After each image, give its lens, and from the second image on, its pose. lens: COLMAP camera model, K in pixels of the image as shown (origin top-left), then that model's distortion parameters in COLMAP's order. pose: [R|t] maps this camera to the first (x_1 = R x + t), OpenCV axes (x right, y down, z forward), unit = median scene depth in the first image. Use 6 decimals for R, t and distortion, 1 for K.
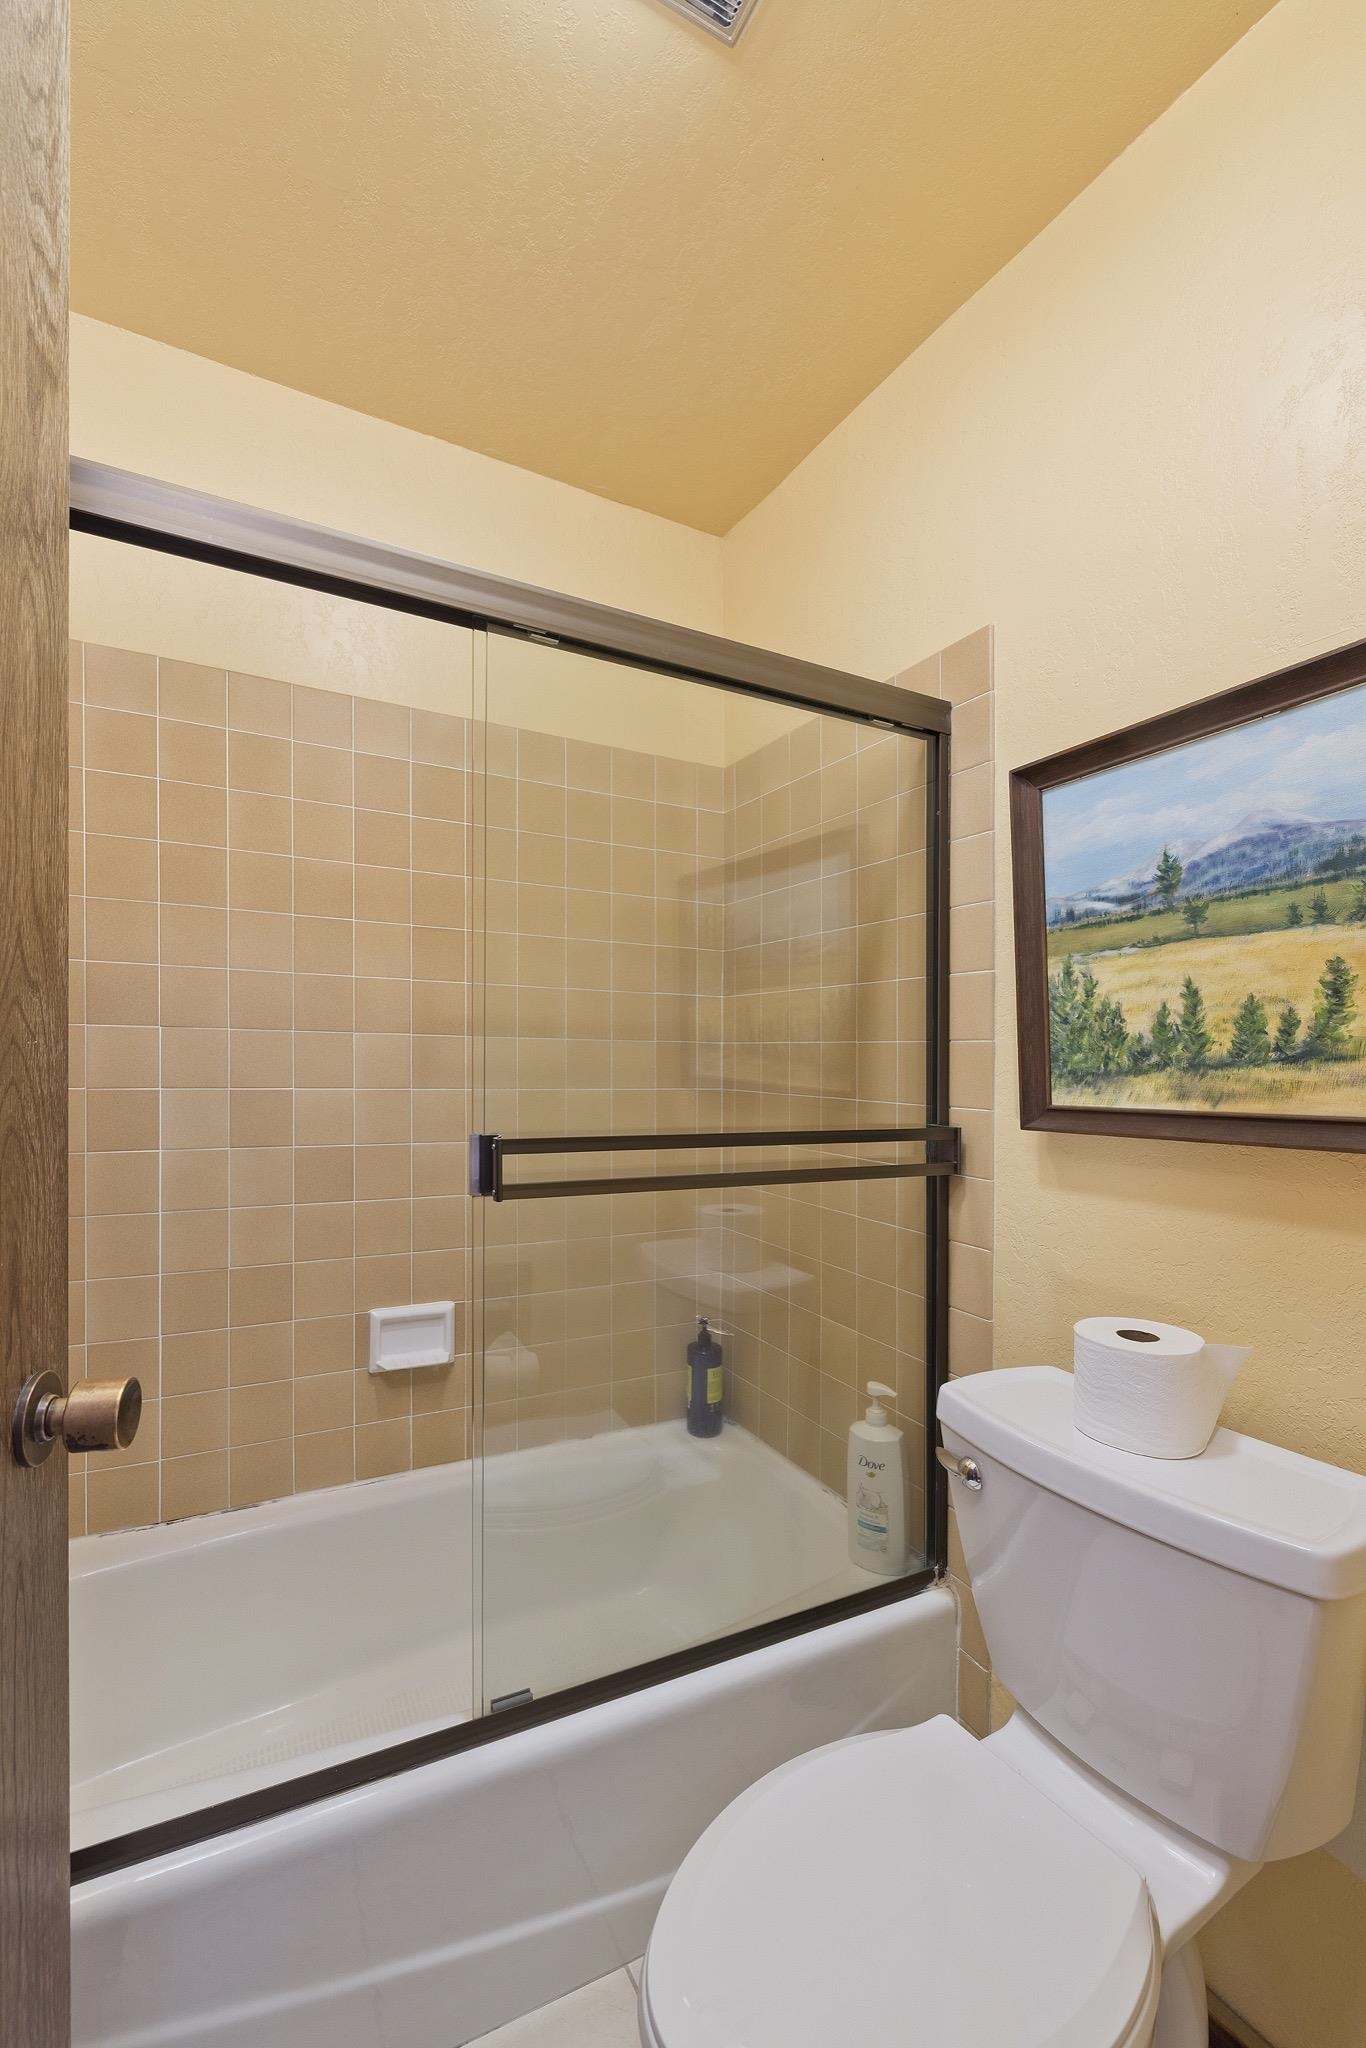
lens RADIAL K [[857.9, 0, 683.4], [0, 857.9, 1041.8], [0, 0, 1]] dist [-0.000321, -0.001376]
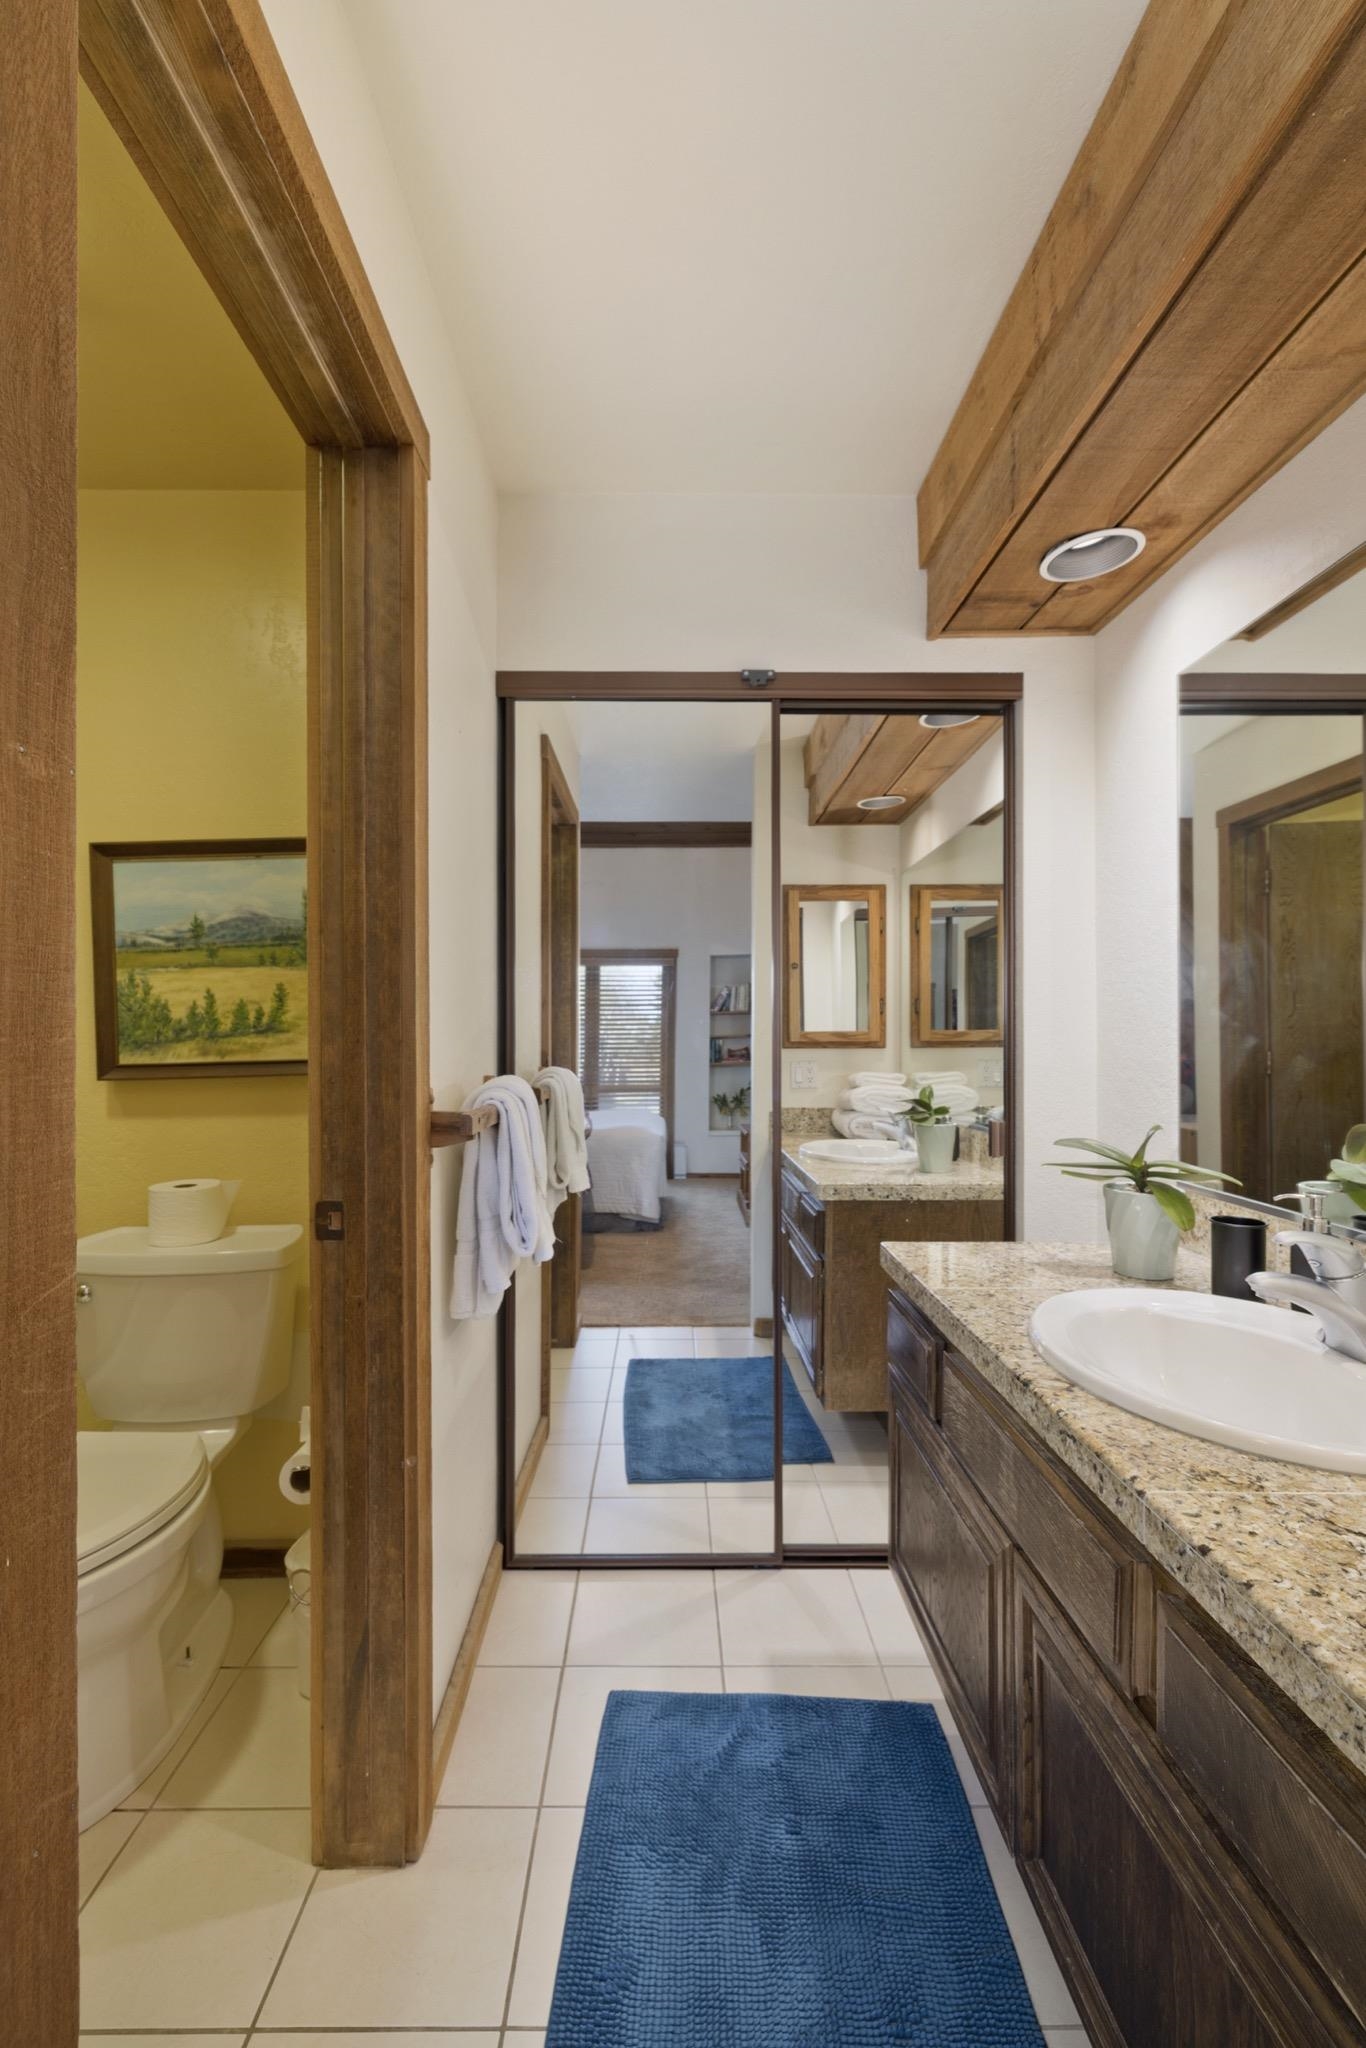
lens RADIAL K [[857.9, 0, 680.8], [0, 857.9, 1033.6], [0, 0, 1]] dist [-0.000321, -0.001376]
pose [[0.450082, -0.004746, 0.892975, -0.570690], [-0.002858, 0.999973, 0.006755, 0.006653], [-0.892983, -0.005592, 0.450056, -0.695721]]
